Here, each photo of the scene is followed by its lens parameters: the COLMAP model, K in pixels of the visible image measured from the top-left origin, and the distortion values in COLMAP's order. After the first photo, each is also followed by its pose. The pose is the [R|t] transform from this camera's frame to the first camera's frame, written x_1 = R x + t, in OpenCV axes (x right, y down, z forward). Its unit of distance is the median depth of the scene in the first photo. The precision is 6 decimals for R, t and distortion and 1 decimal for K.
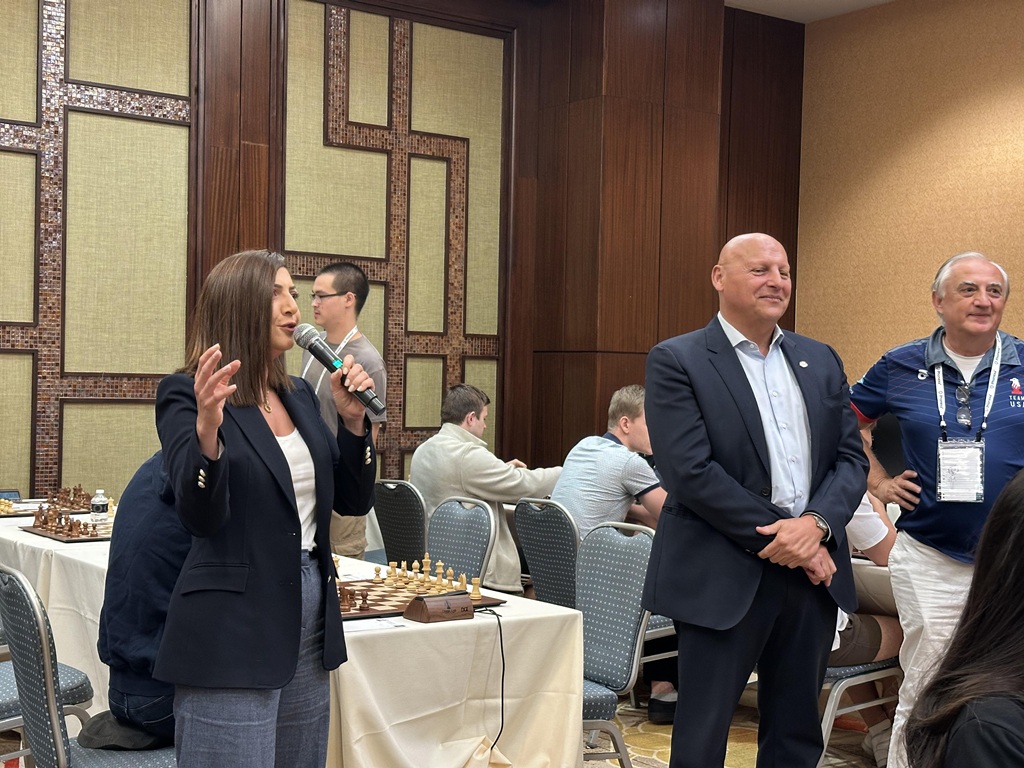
lens RADIAL K [[1434.2, 0, 496.9], [0, 1434.2, 382.4], [0, 0, 1]] dist [0.147225, -0.117644]
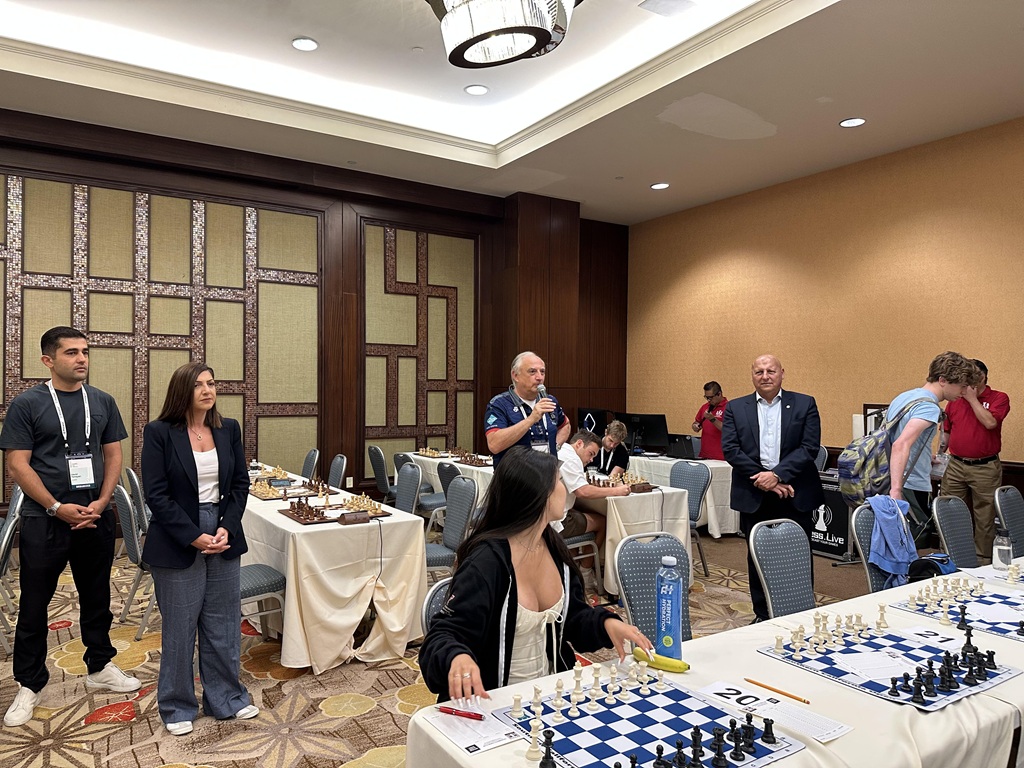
lens RADIAL K [[714.5, 0, 507.8], [0, 714.5, 391.4], [0, 0, 1]] dist [0.165525, -0.333957]
pose [[0.998447, -0.015611, -0.053484, 0.114774], [0.015583, 0.999878, -0.000946, -0.015490], [0.053492, 0.000112, 0.998568, -0.048201]]
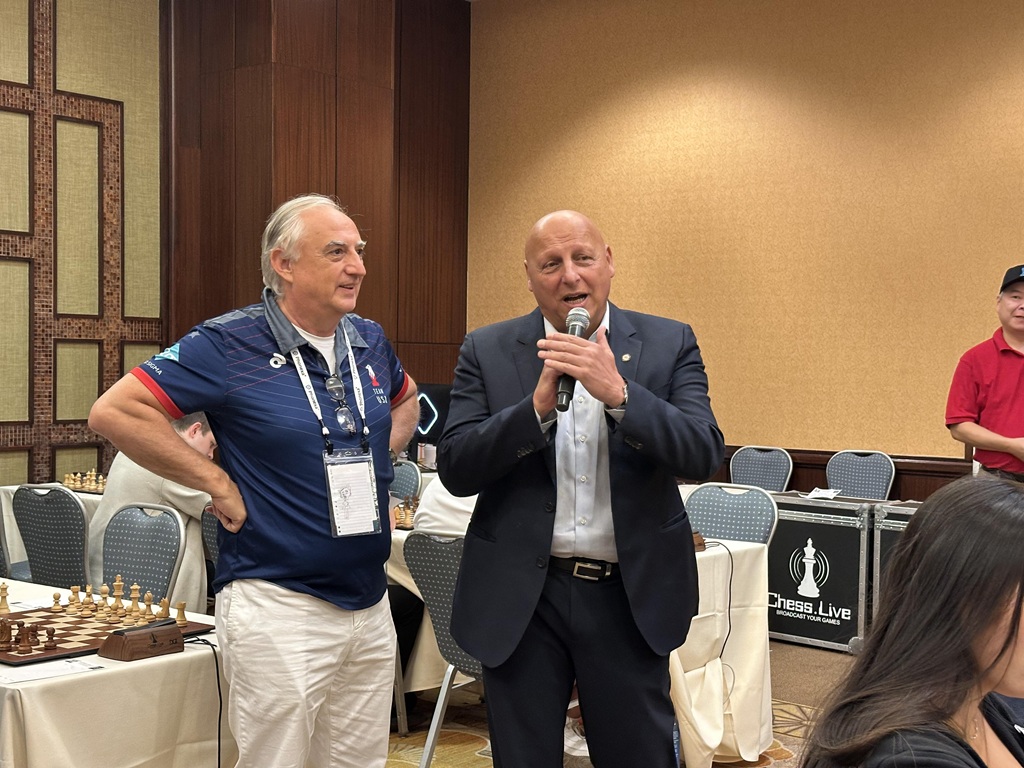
lens RADIAL K [[1432.7, 0, 511.1], [0, 1432.7, 391.3], [0, 0, 1]] dist [0.171503, -0.356512]
pose [[0.967066, -0.015236, 0.254071, -0.019643], [0.010089, 0.999717, 0.021548, -0.003972], [-0.254327, -0.018275, 0.966946, 0.047604]]
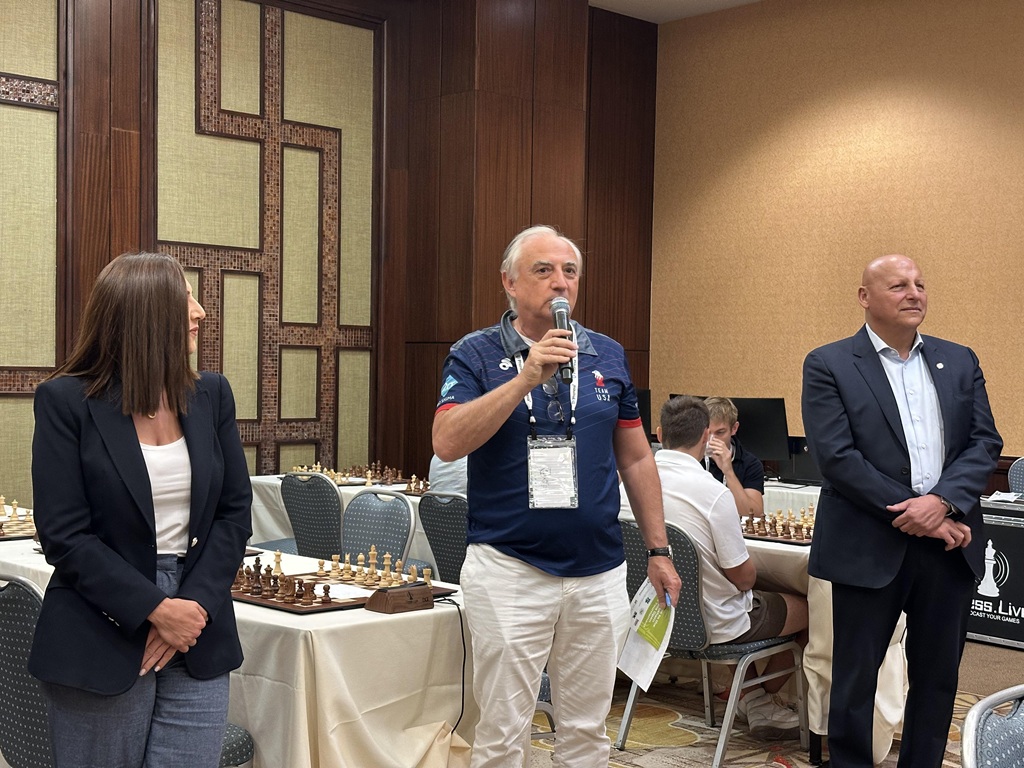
lens RADIAL K [[1432.7, 0, 511.1], [0, 1432.7, 391.3], [0, 0, 1]] dist [0.171503, -0.356512]
pose [[0.990379, -0.007114, 0.138200, -0.044689], [0.004968, 0.999862, 0.015869, -0.003049], [-0.138294, -0.015030, 0.990277, -0.010383]]
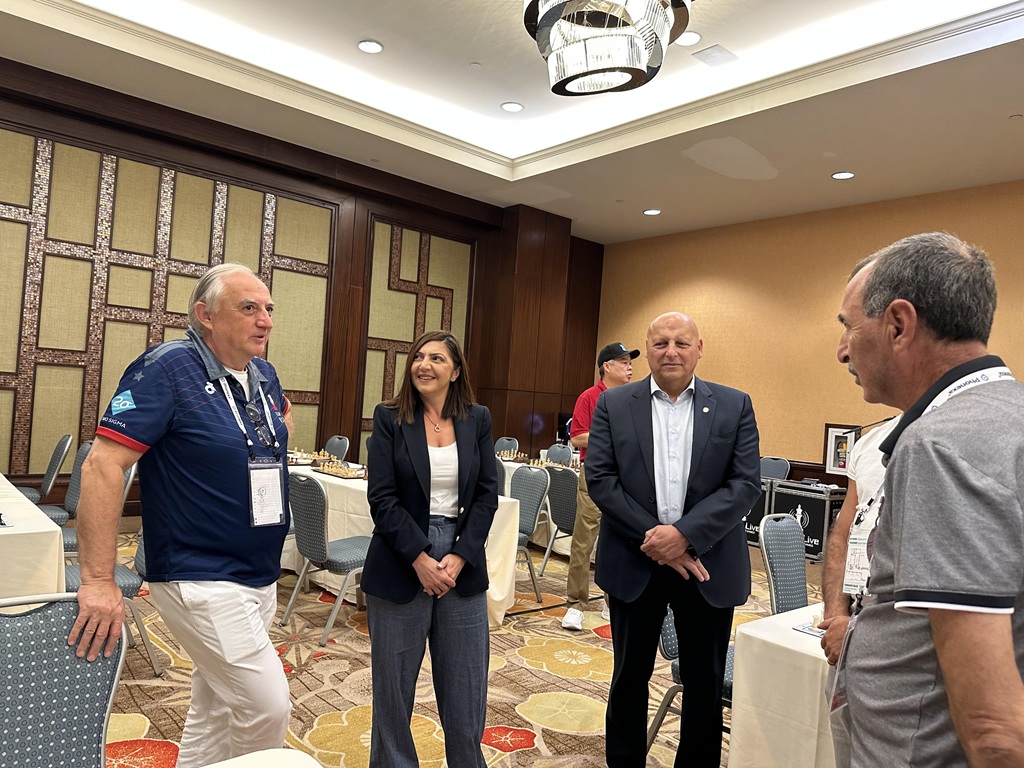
lens RADIAL K [[723.2, 0, 502.4], [0, 723.2, 390.8], [0, 0, 1]] dist [0.191470, -0.424849]
pose [[0.994624, 0.046627, 0.092459, -0.042543], [-0.045493, 0.998862, -0.014340, -0.003636], [-0.093023, 0.010057, 0.995613, -0.107162]]
